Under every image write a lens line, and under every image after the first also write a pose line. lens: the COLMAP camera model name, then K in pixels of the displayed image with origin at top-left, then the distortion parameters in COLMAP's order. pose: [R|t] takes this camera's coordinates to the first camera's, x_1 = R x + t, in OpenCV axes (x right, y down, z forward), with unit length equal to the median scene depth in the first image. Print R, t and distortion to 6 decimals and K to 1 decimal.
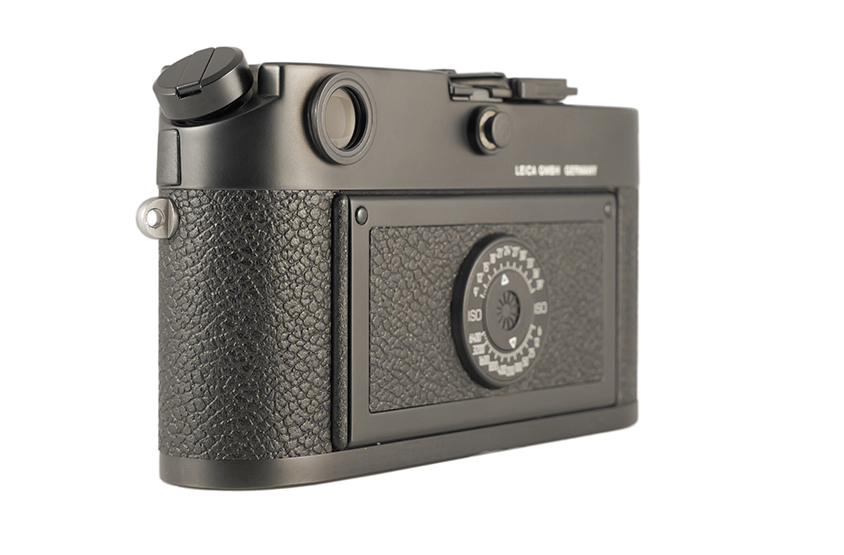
lens RADIAL K [[1792.9, 0, 422.0], [0, 1792.9, 277.5], [0, 0, 1]] dist [-0.430613, -0.034865]
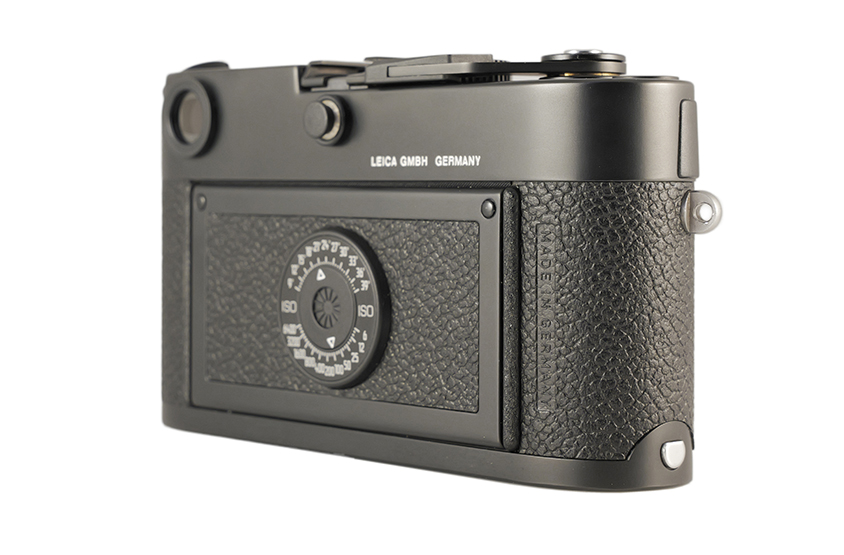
lens RADIAL K [[1792.9, 0, 422.0], [0, 1792.9, 277.5], [0, 0, 1]] dist [-0.430613, -0.034865]
pose [[0.000665, 0.054981, -0.998487, 1.006522], [-0.063612, 0.996468, 0.054827, -0.053533], [0.997975, 0.063479, 0.004160, 1.047793]]
